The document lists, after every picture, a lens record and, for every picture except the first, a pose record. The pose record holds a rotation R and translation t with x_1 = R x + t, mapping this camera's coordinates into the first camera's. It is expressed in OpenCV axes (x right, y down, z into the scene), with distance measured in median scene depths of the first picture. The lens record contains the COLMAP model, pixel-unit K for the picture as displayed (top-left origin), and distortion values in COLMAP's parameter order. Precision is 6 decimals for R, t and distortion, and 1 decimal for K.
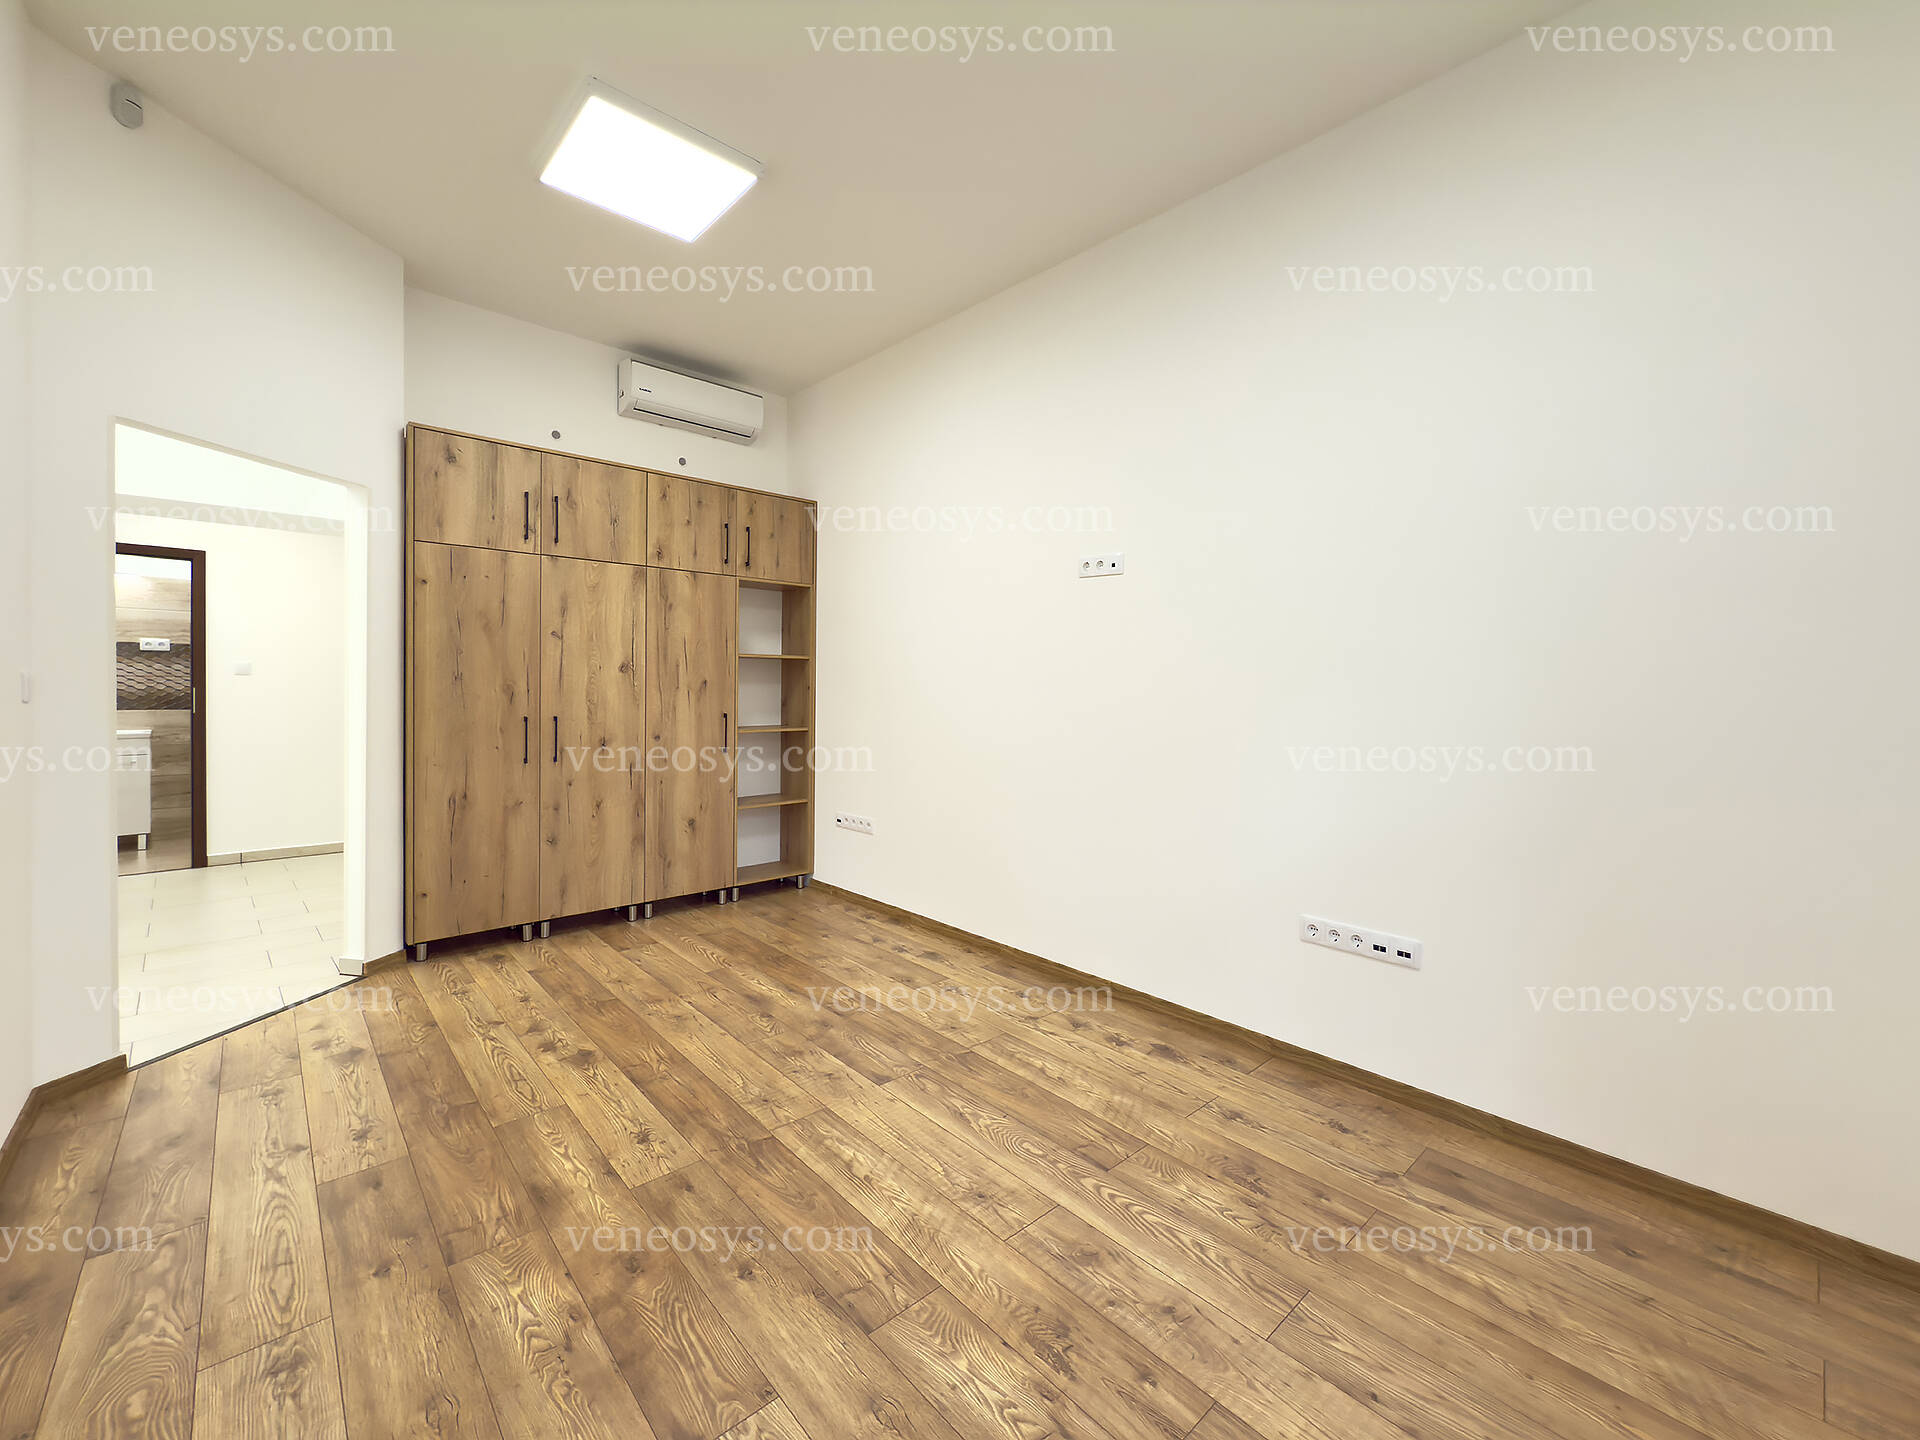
lens RADIAL K [[791.1, 0, 960.5], [0, 791.1, 706.9], [0, 0, 1]] dist [-0.001514, -0.000243]
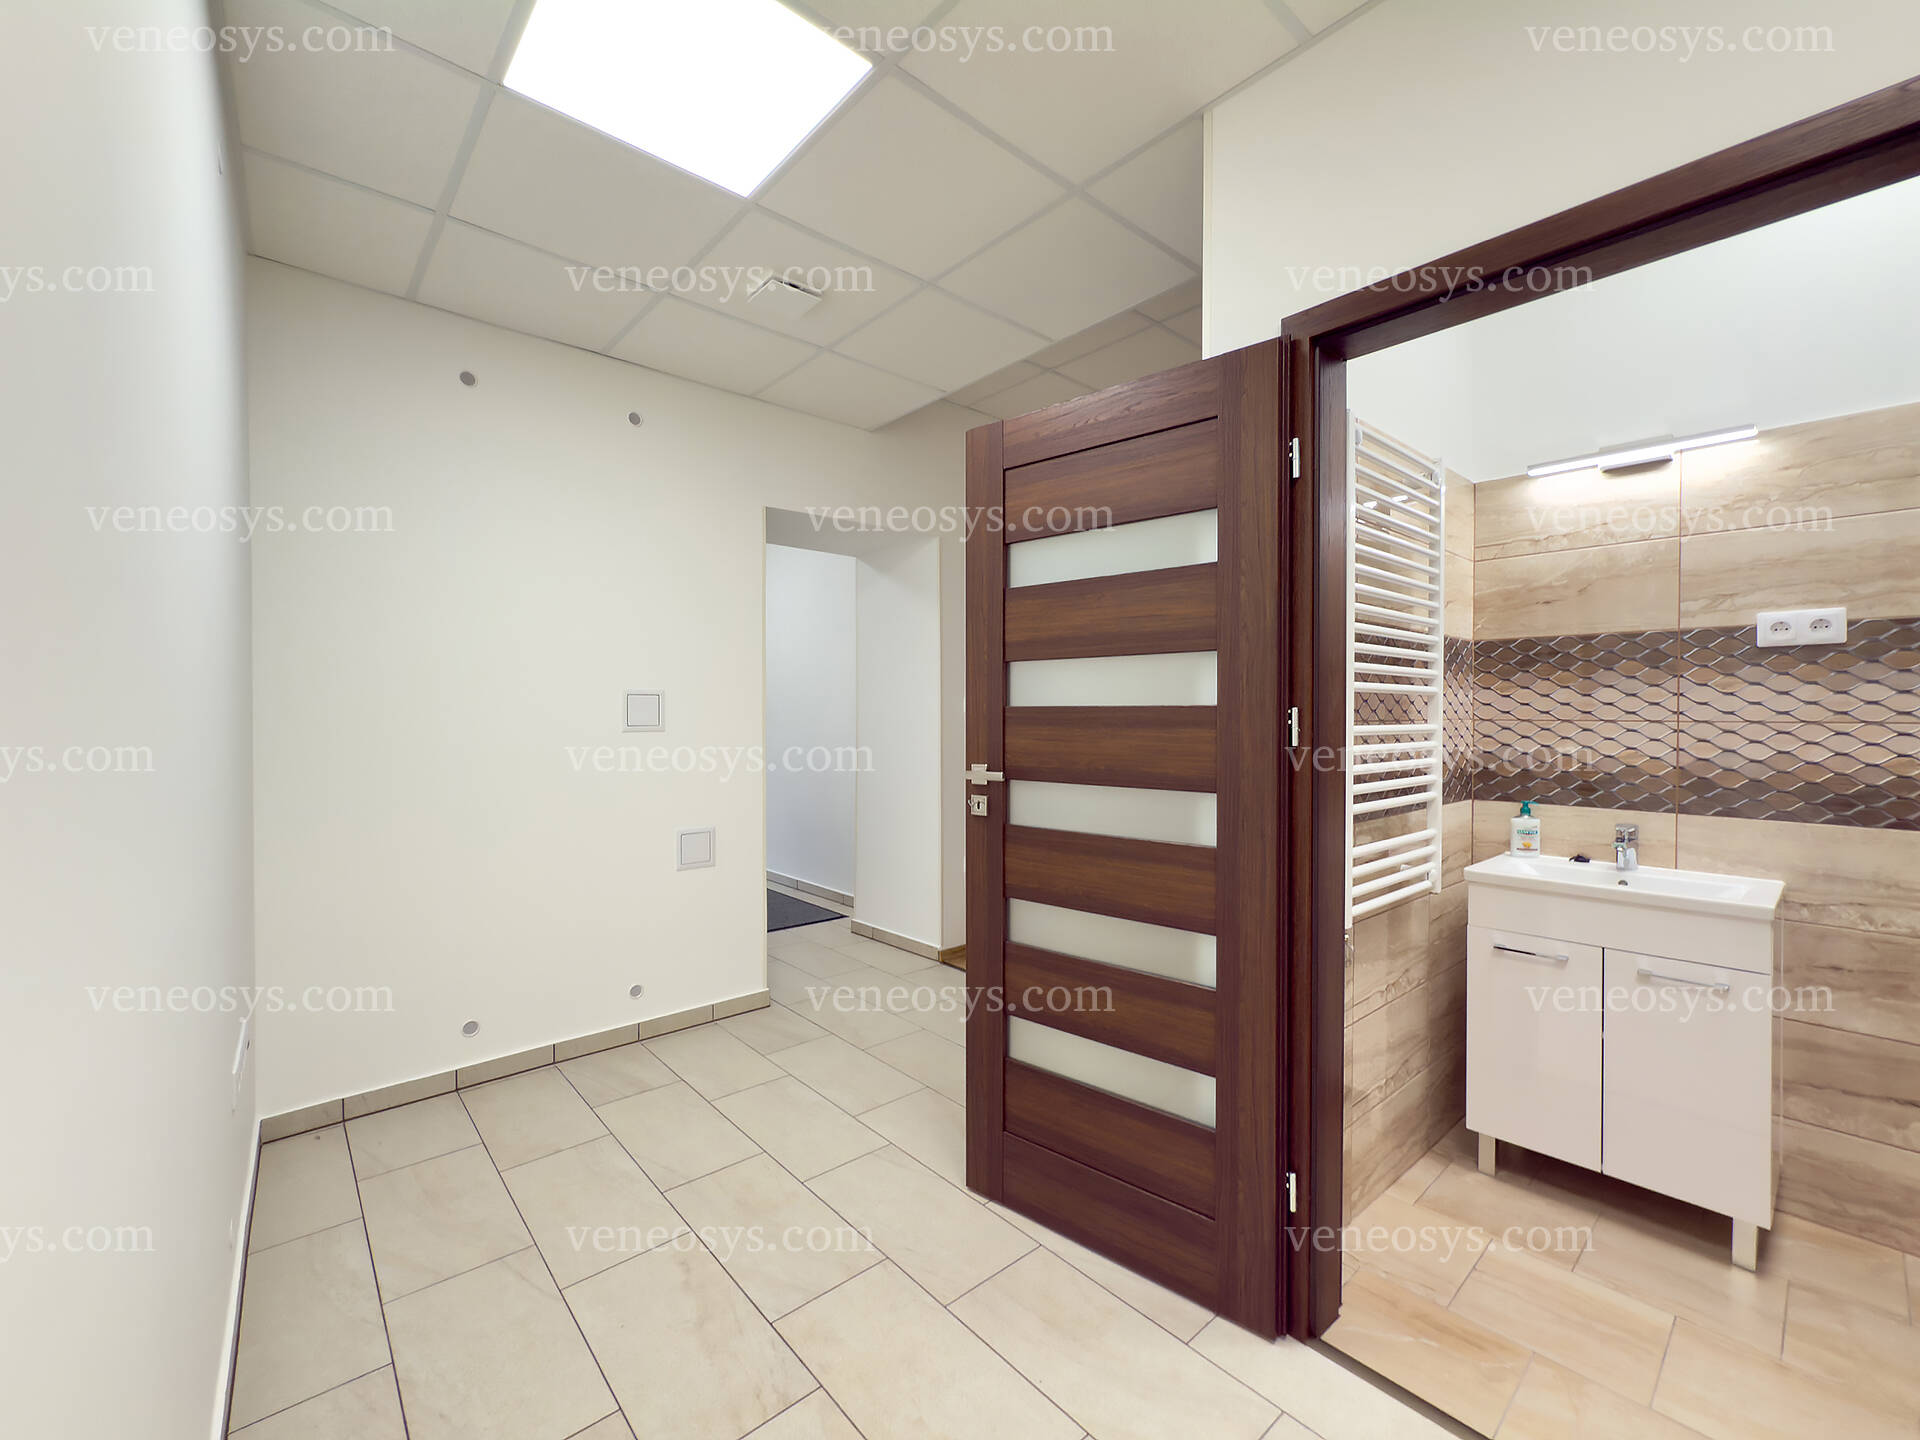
lens RADIAL K [[836.8, 0, 952.0], [0, 836.8, 715.2], [0, 0, 1]] dist [0.001622, -0.000230]
pose [[-0.042796, -0.011292, -0.999020, -1.045677], [-0.026761, 0.999590, -0.010152, -0.046107], [0.998725, 0.026301, -0.043081, 1.056340]]
